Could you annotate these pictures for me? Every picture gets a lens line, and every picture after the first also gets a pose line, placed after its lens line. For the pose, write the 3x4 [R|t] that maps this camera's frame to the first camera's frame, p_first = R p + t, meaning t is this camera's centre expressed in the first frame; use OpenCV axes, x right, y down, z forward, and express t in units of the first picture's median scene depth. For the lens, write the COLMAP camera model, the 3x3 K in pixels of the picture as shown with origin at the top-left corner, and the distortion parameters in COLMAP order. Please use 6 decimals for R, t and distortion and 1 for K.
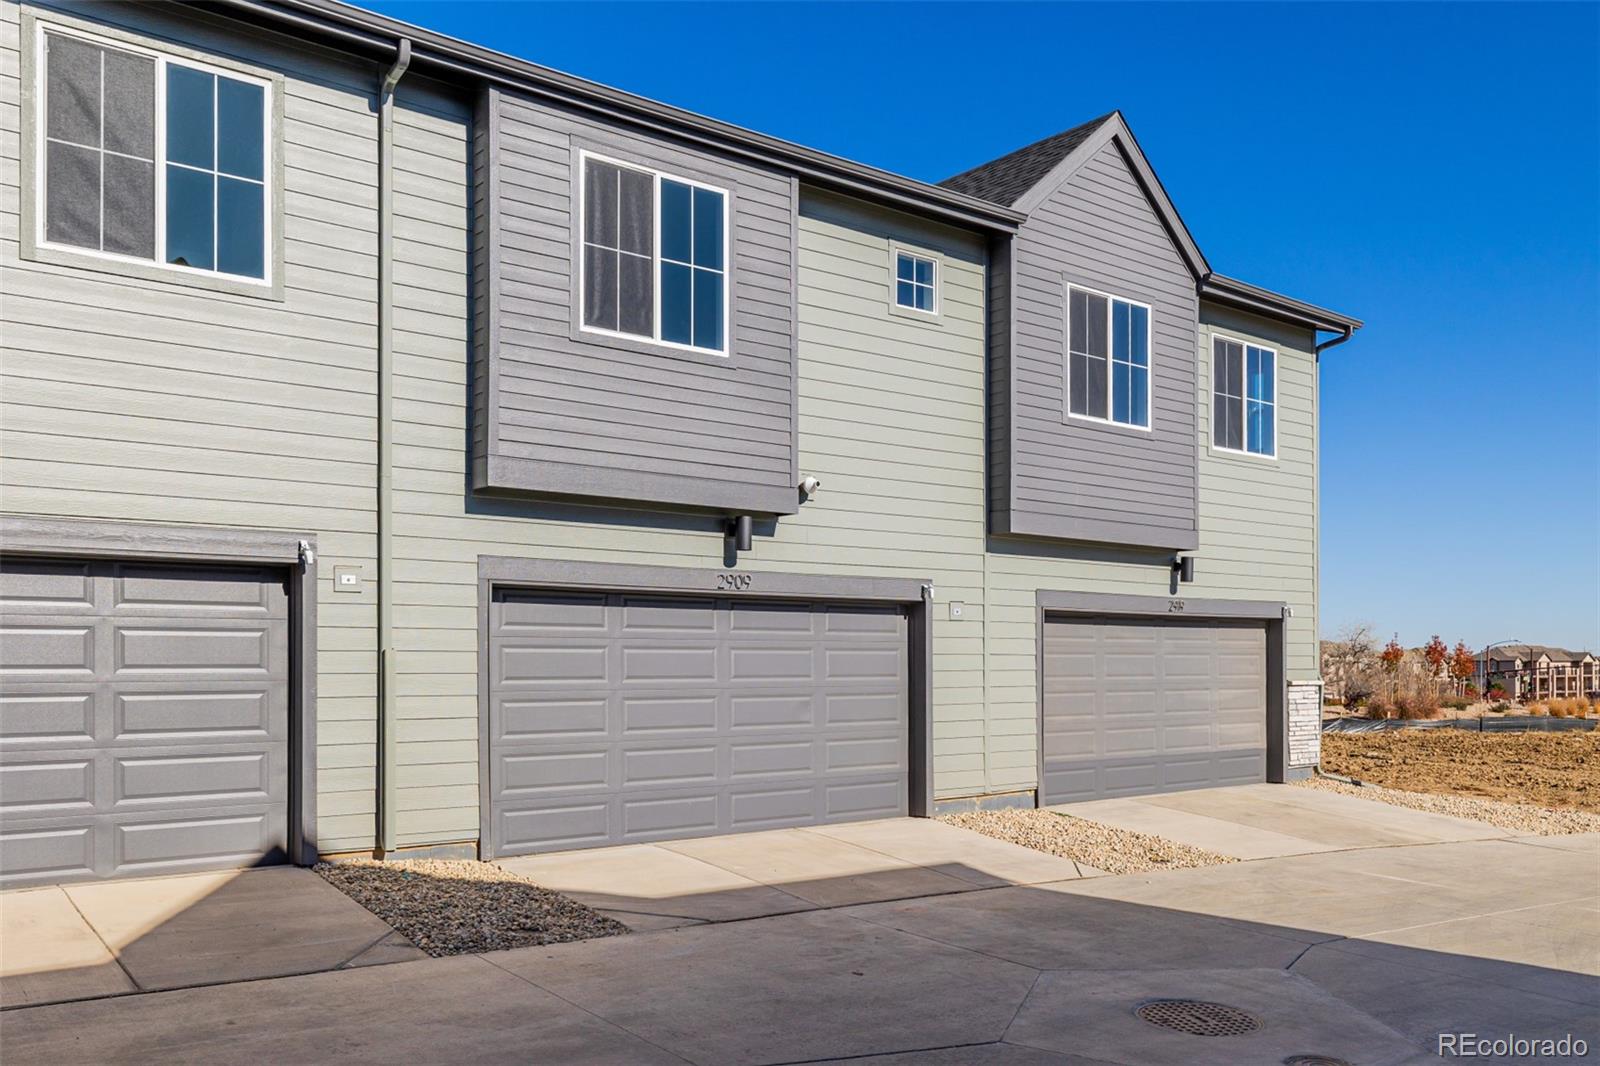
lens RADIAL K [[1281.6, 0, 800.0], [0, 1281.6, 533.0], [0, 0, 1]] dist [-0.004469, 0.001503]
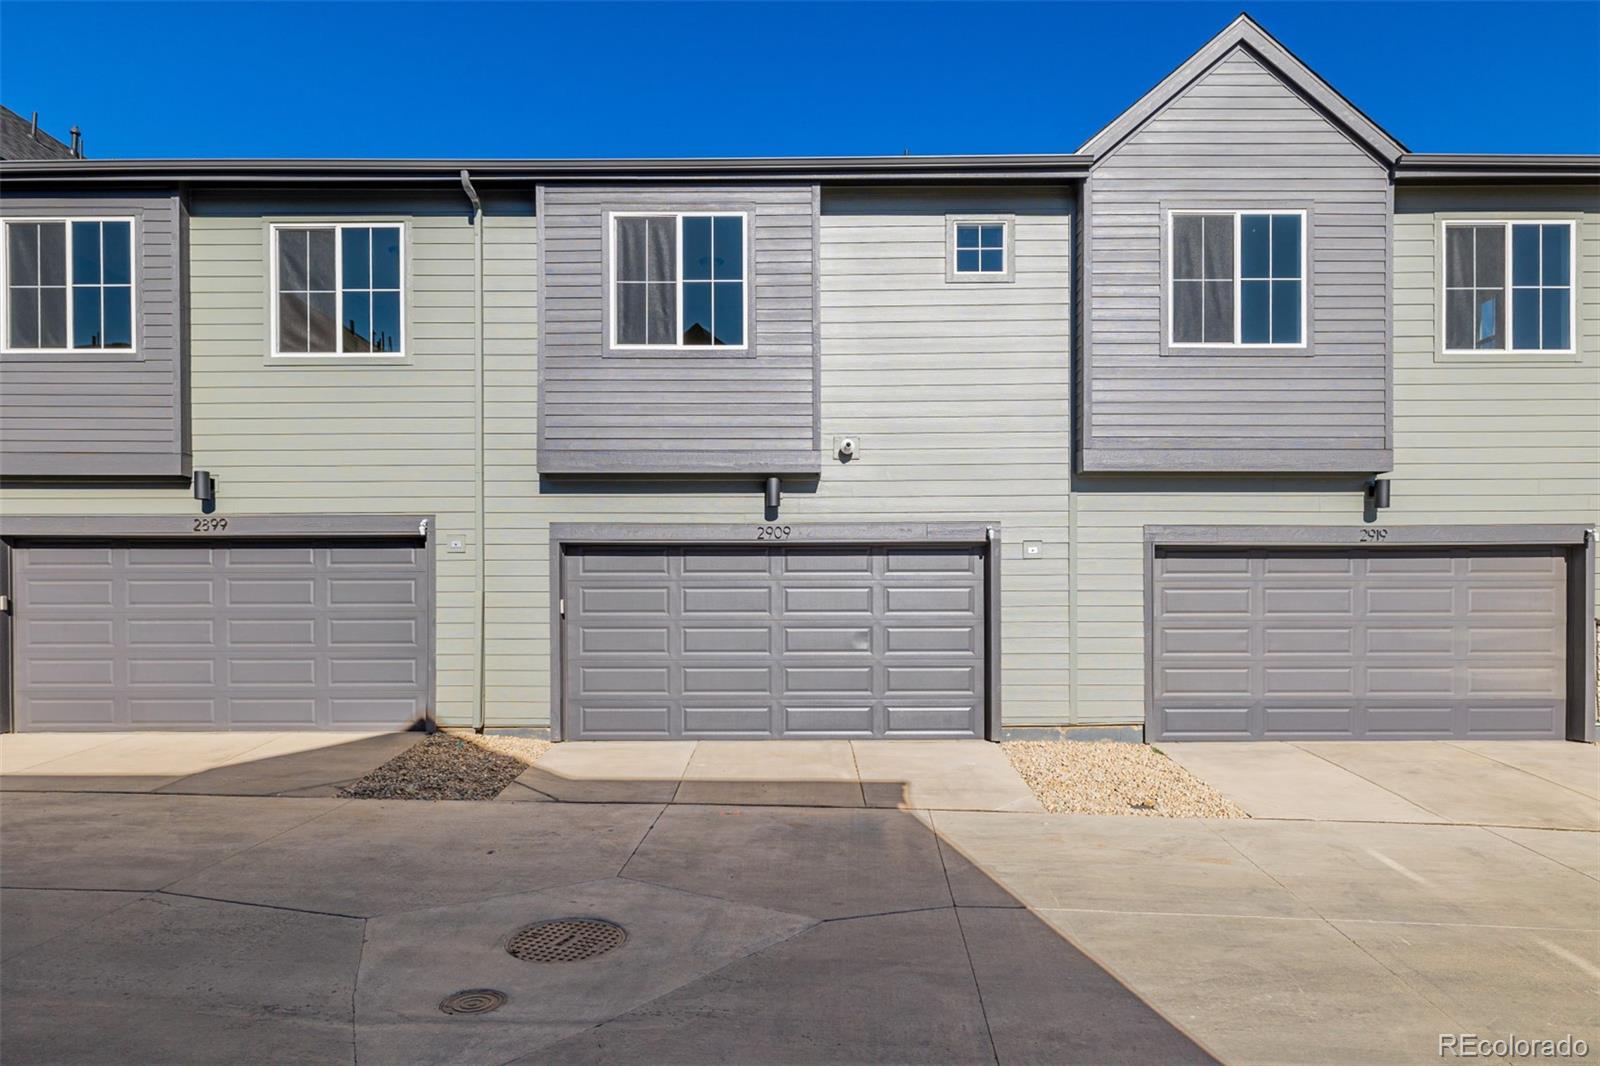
lens RADIAL K [[957.3, 0, 800.0], [0, 957.3, 533.0], [0, 0, 1]] dist [-0.006108, 0.000634]
pose [[0.789157, -0.051806, -0.612003, 0.524600], [0.064620, 0.997909, -0.001147, 0.041242], [0.610783, -0.038643, 0.790855, 0.301219]]
